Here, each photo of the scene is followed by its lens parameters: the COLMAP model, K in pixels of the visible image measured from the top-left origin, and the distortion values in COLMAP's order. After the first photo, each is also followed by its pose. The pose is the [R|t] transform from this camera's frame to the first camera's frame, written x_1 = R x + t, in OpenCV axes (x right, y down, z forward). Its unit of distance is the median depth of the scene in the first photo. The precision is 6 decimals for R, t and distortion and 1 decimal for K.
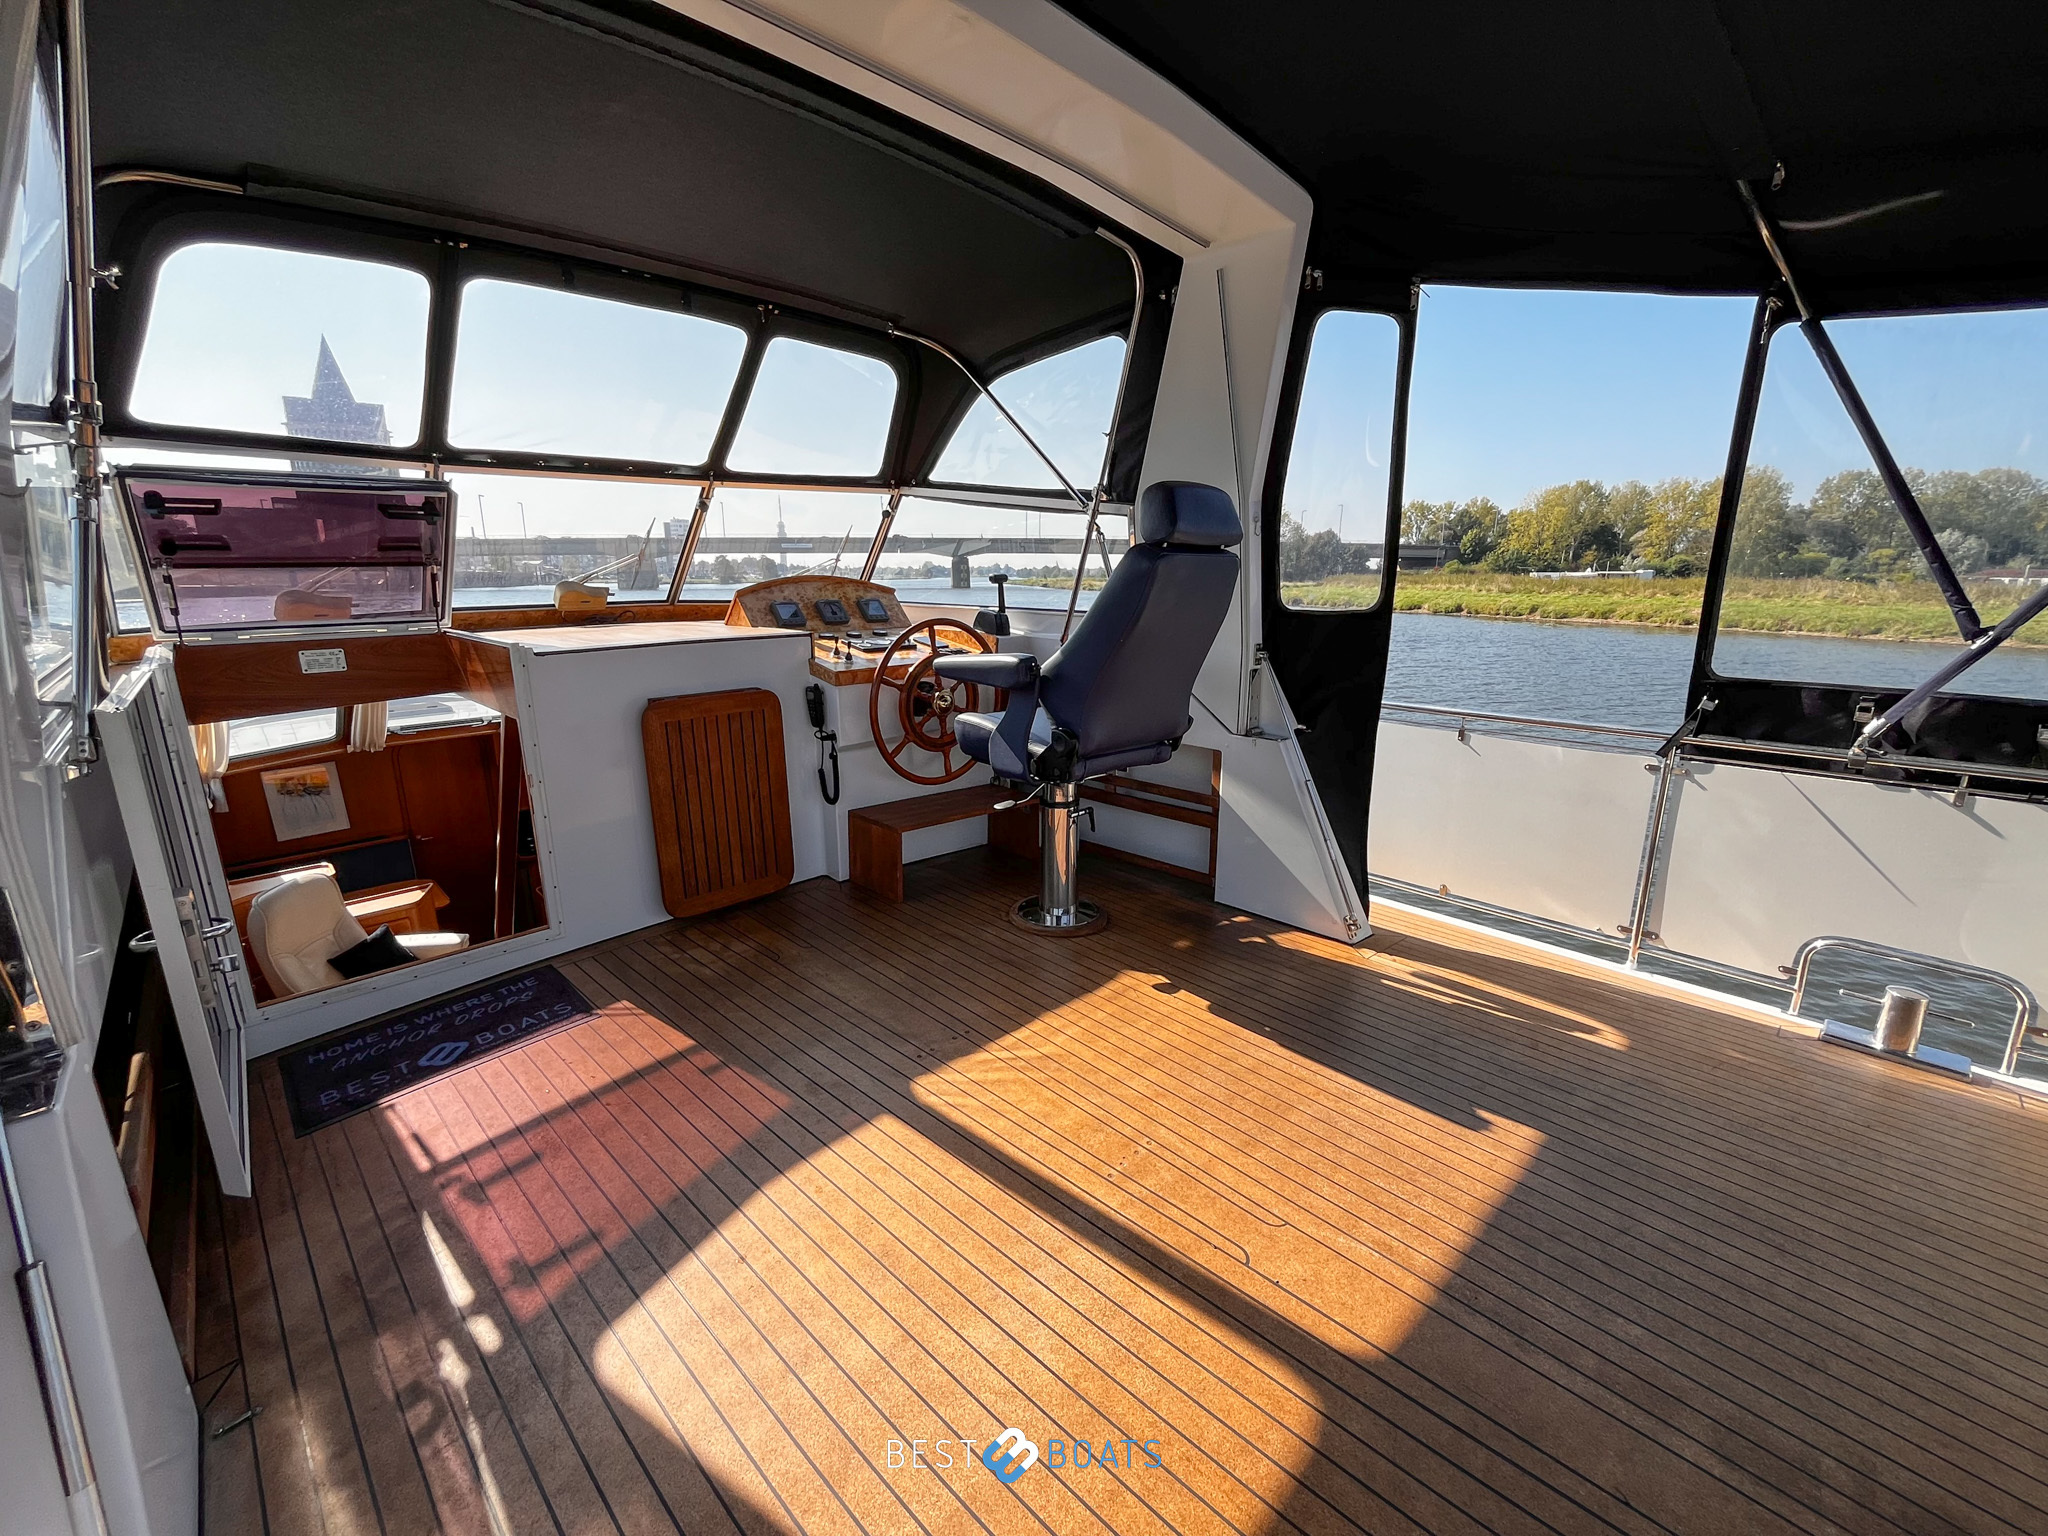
lens RADIAL K [[831.0, 0, 1023.2], [0, 831.0, 766.5], [0, 0, 1]] dist [-0.002031, -0.000432]
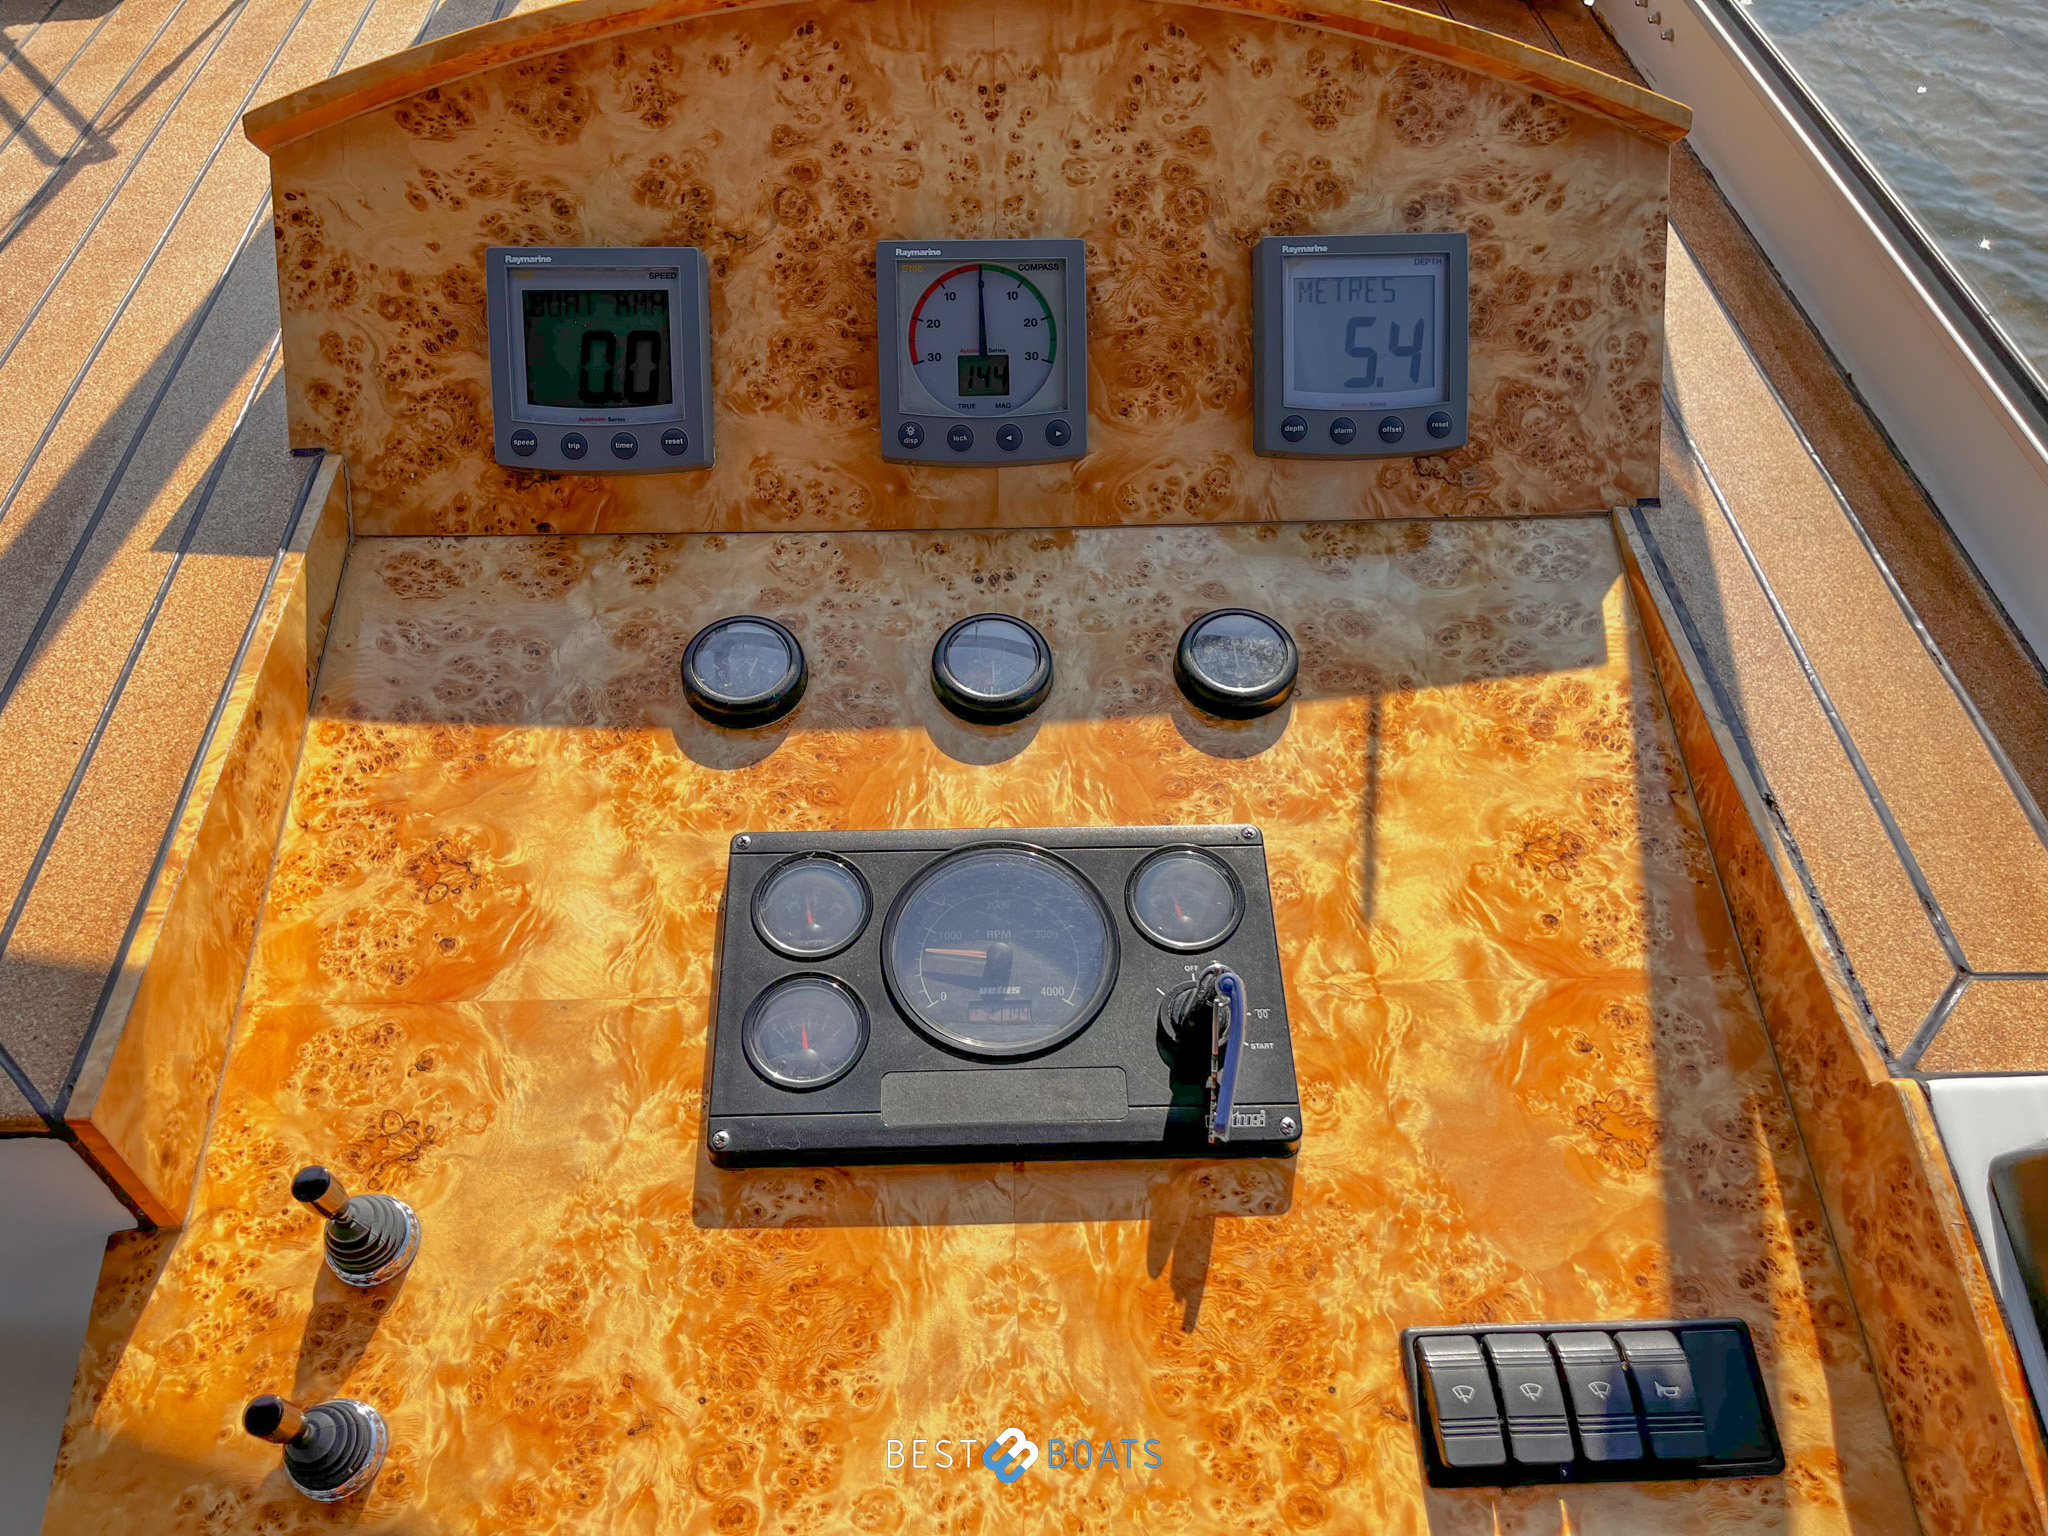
lens RADIAL K [[1603.9, 0, 1024.0], [0, 1603.9, 768.0], [0, 0, 1]] dist [0.034206, -0.000357]
pose [[0.740625, 0.510228, -0.437197, -0.095615], [-0.167289, 0.770203, 0.615468, -0.336617], [0.650760, -0.382693, 0.655788, 0.943096]]
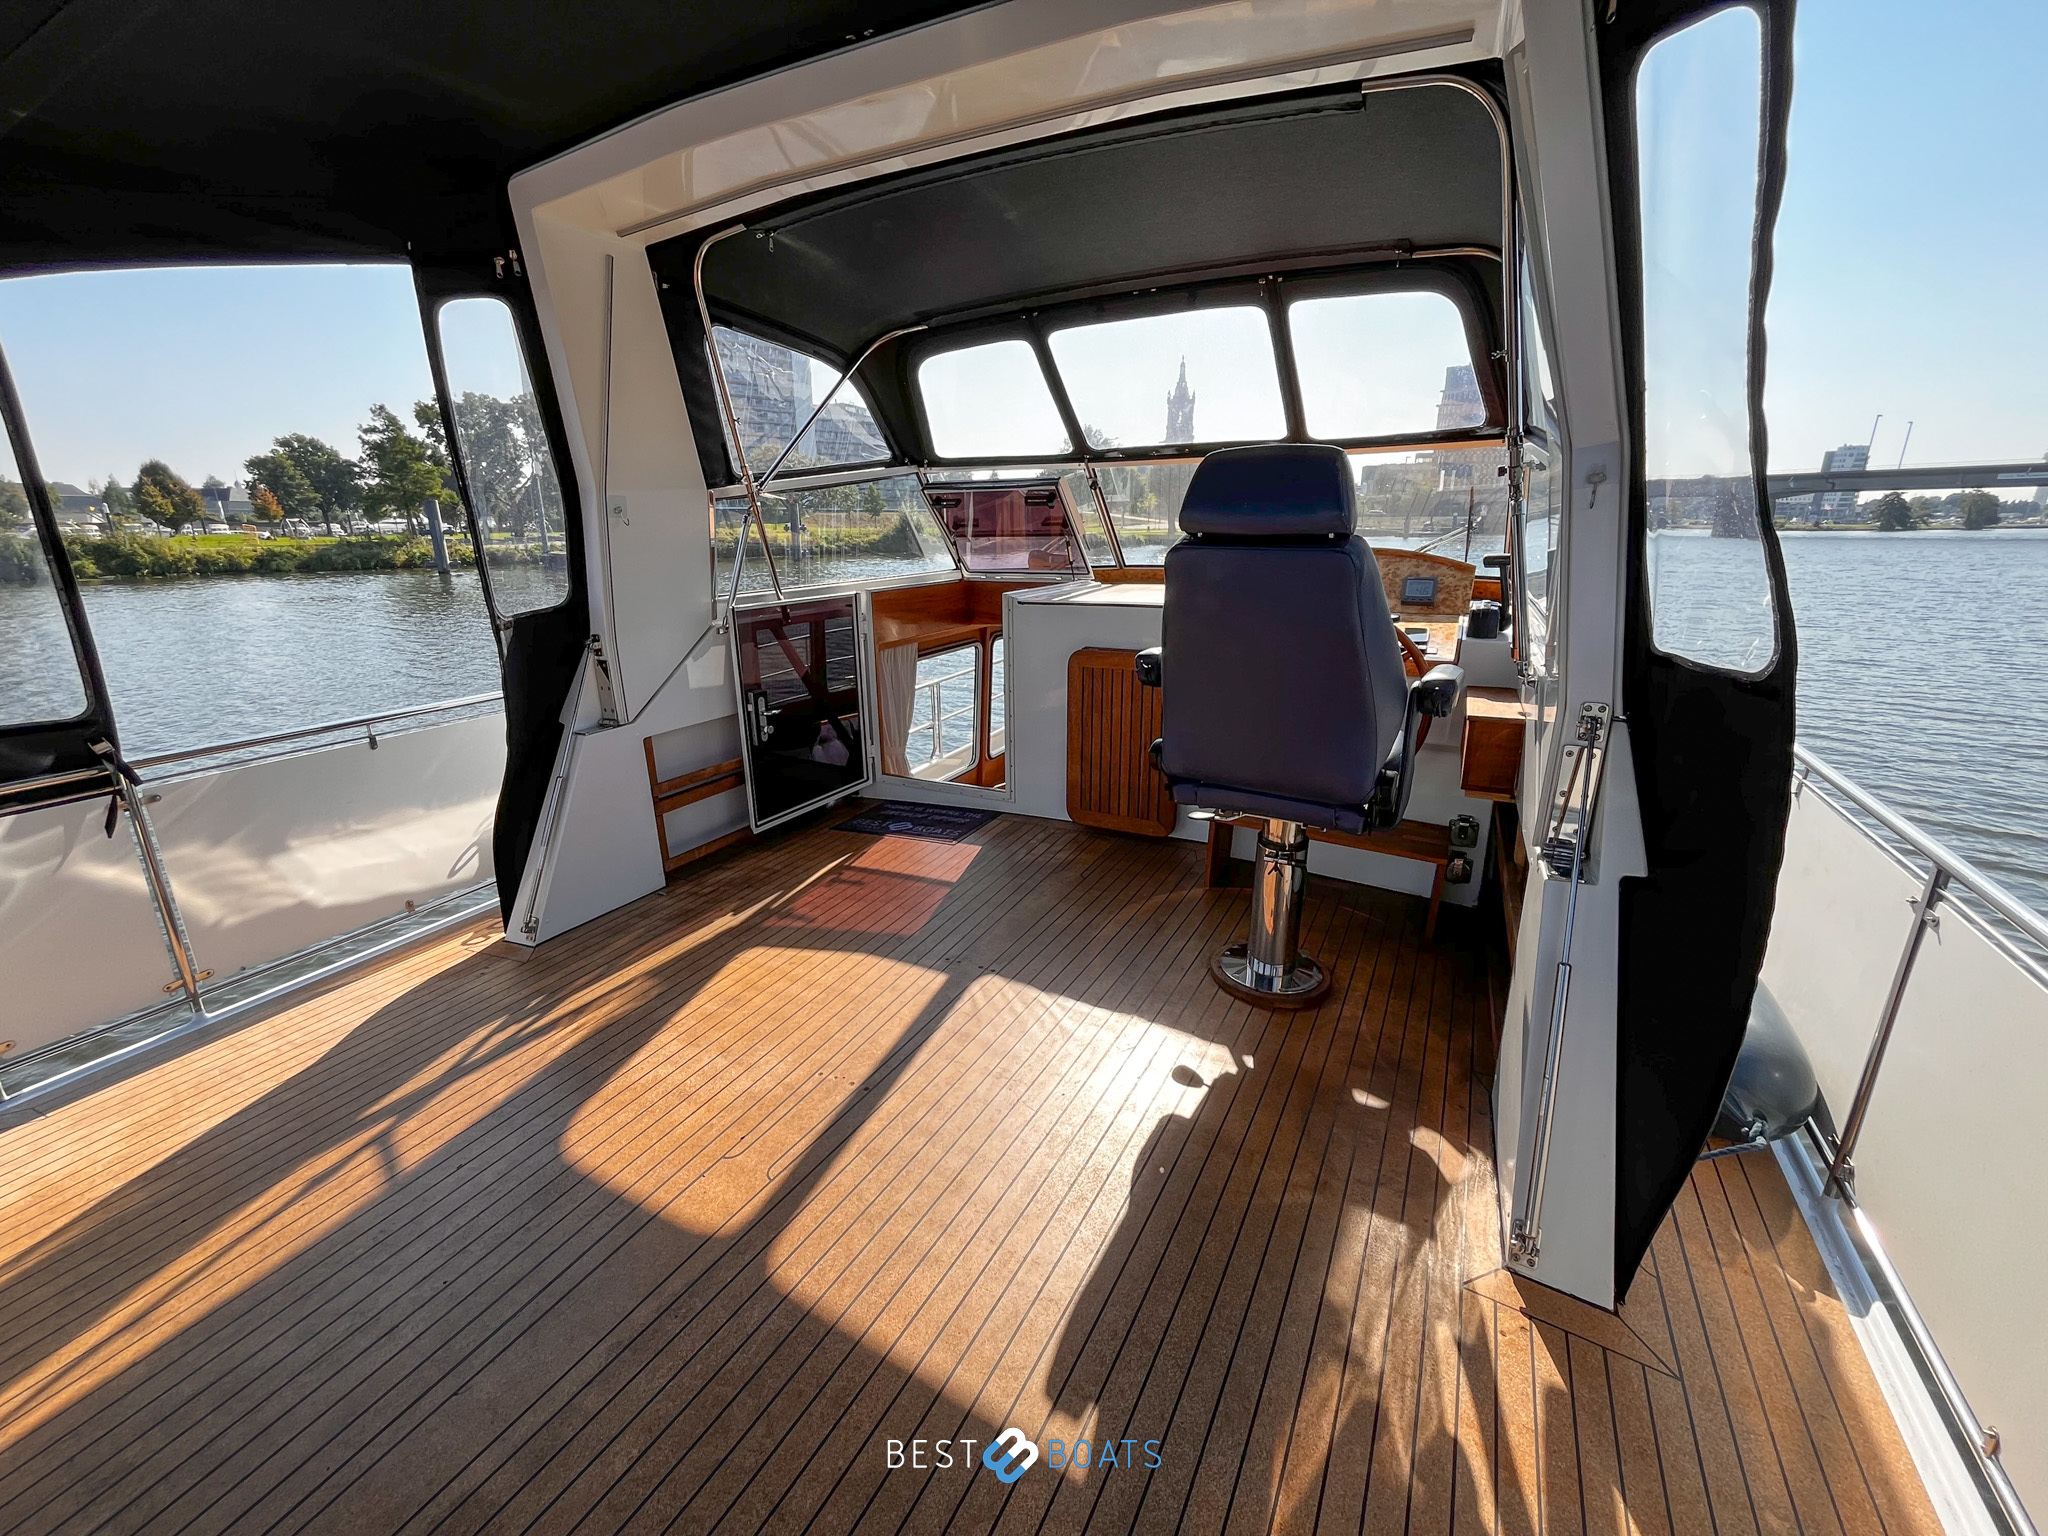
lens RADIAL K [[852.1, 0, 1012.8], [0, 852.1, 773.9], [0, 0, 1]] dist [0.001422, 0.000116]
pose [[0.308380, 0.275374, -0.910533, 0.644246], [-0.210566, 0.953199, 0.216963, -0.134086], [0.927666, 0.124820, 0.351932, 0.400106]]
